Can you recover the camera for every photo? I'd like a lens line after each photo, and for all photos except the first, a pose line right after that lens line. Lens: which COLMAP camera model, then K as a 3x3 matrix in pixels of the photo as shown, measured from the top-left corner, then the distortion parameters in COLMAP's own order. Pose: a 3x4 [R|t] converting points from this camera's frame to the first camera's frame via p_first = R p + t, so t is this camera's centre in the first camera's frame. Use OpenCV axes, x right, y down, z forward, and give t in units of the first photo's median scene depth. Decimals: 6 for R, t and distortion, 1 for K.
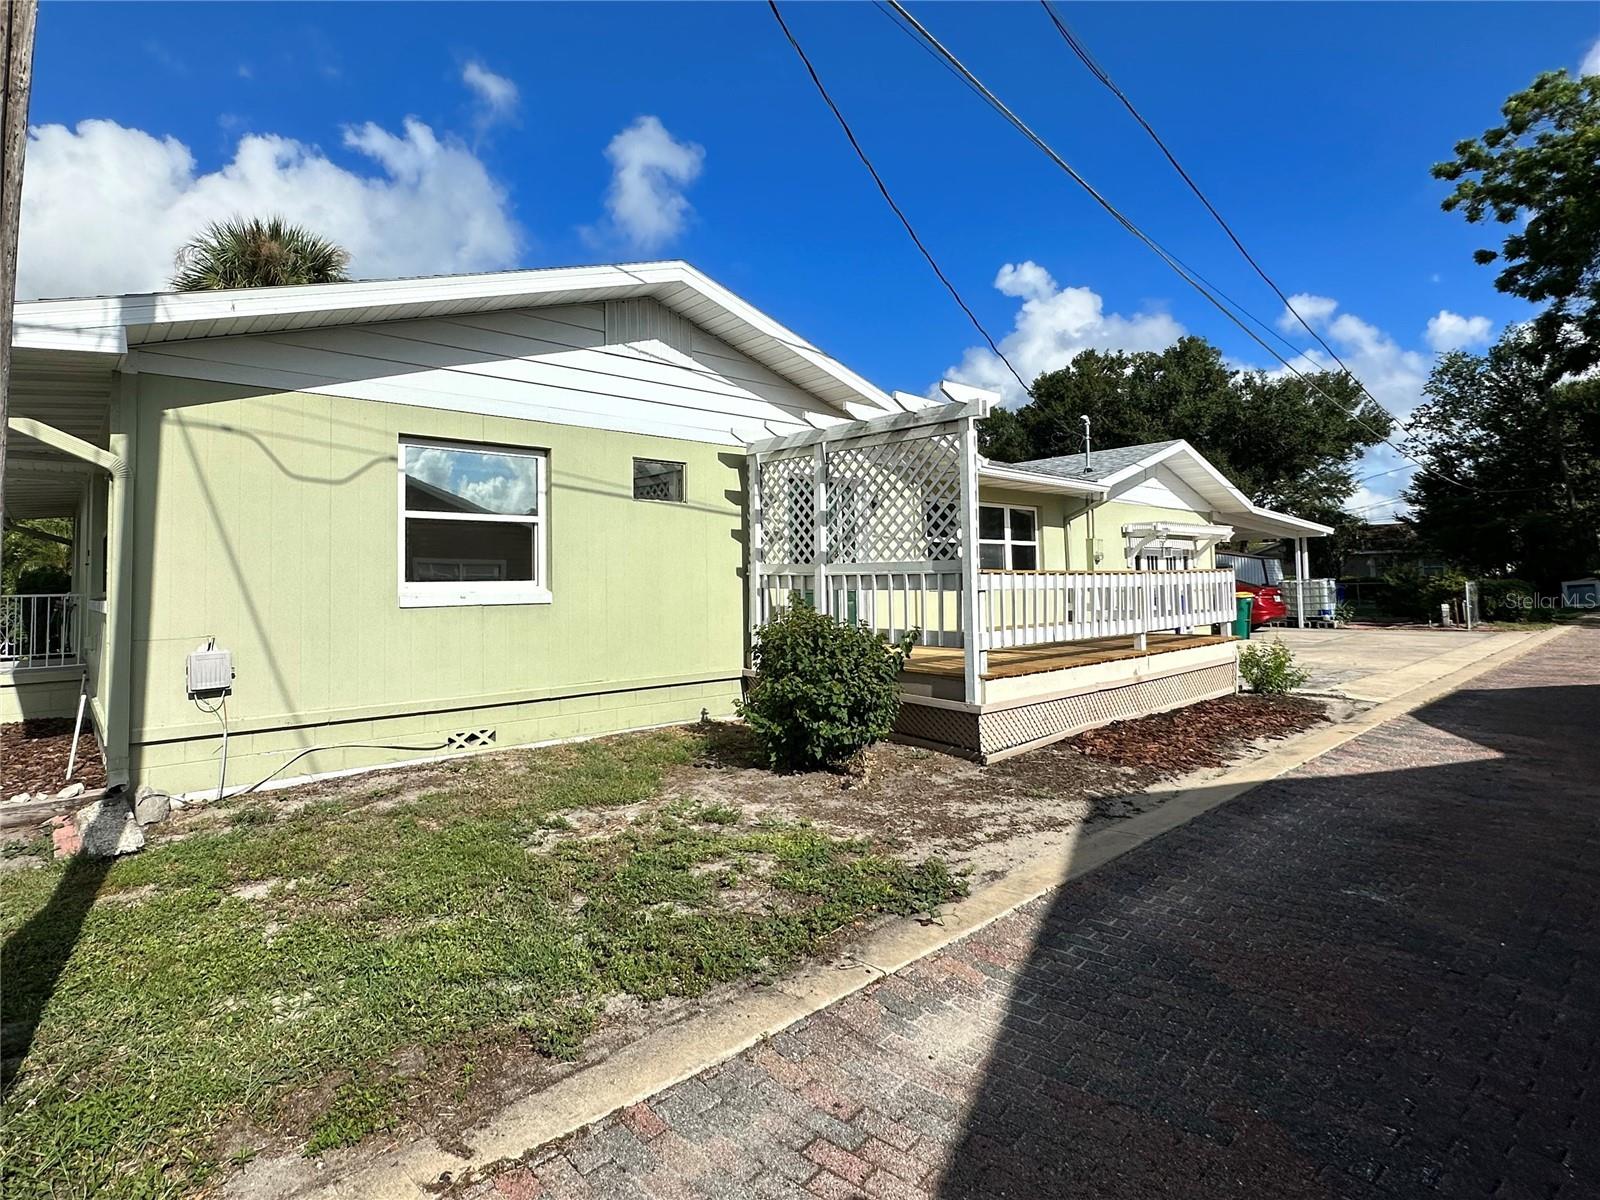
lens RADIAL K [[666.2, 0, 868.4], [0, 666.2, 550.4], [0, 0, 1]] dist [-0.003707, -0.000409]
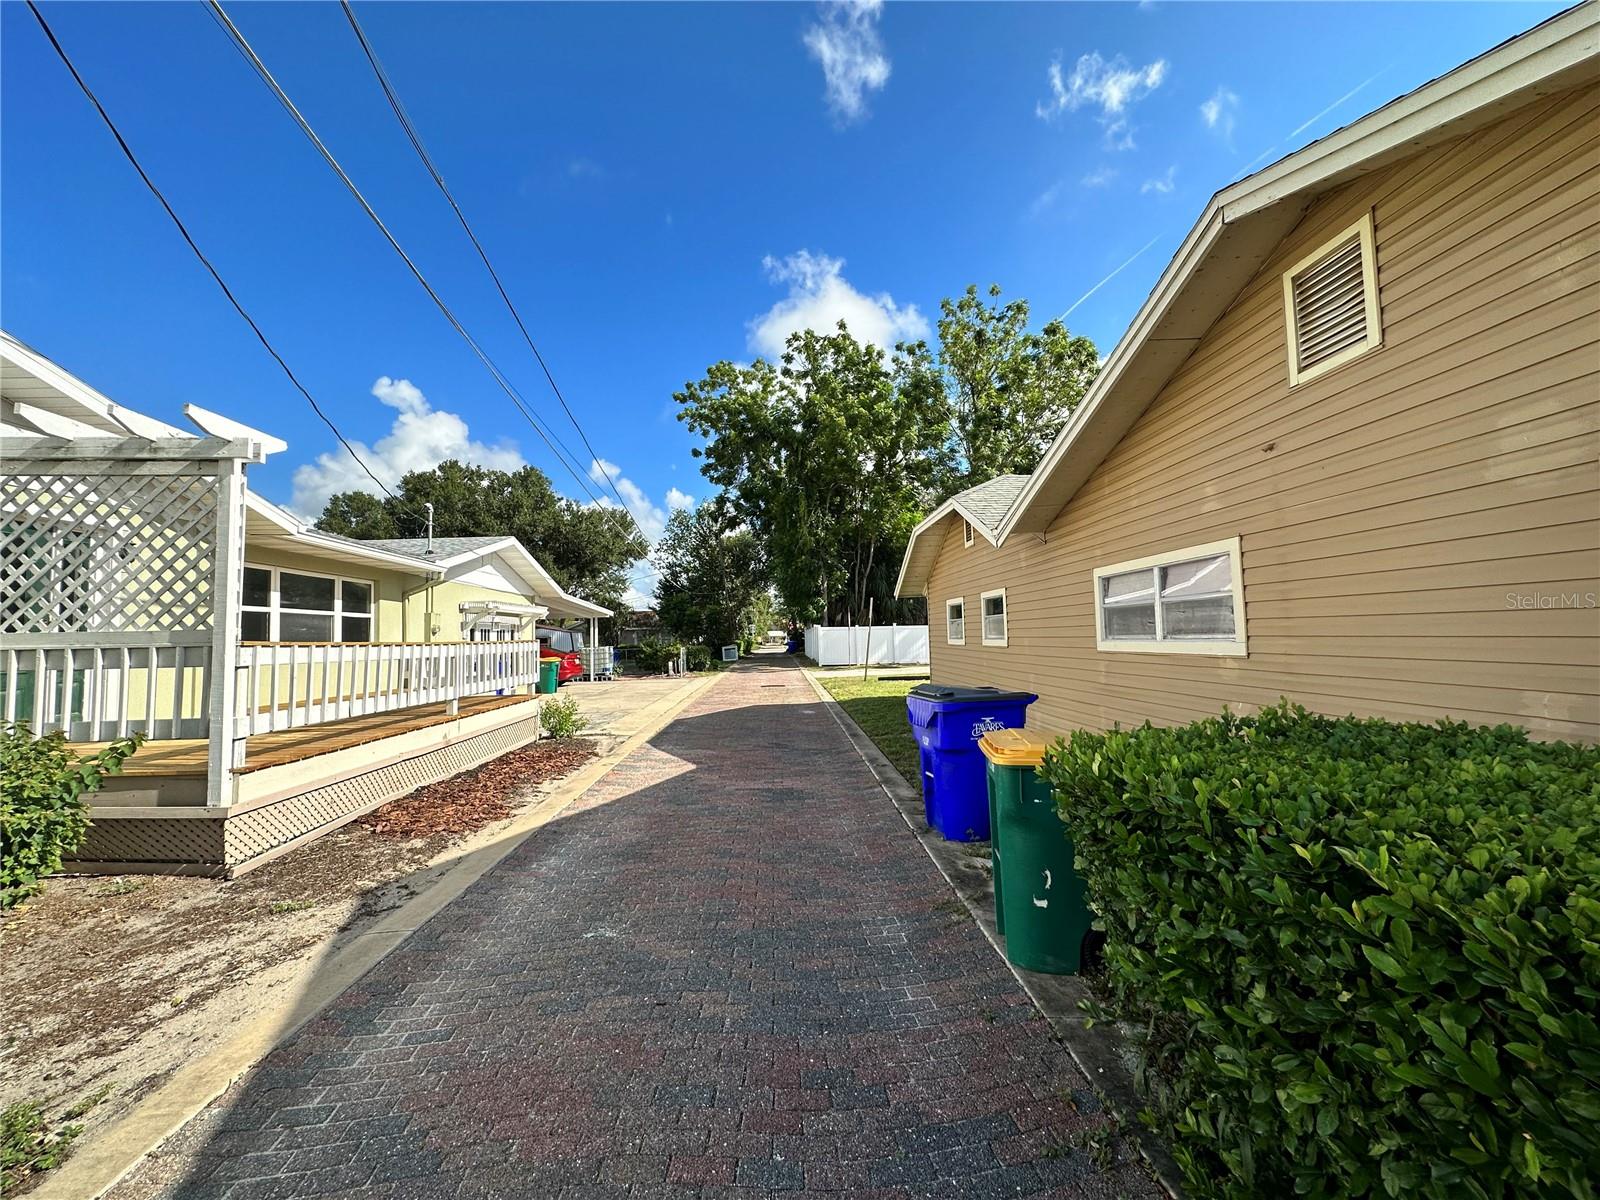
lens RADIAL K [[640.0, 0, 796.4], [0, 640.0, 597.9], [0, 0, 1]] dist [-0.002120, -0.000197]
pose [[0.611044, 0.051202, 0.789939, -0.118354], [-0.020283, 0.998591, -0.049037, -0.002266], [-0.791336, 0.013941, 0.611222, -0.126618]]
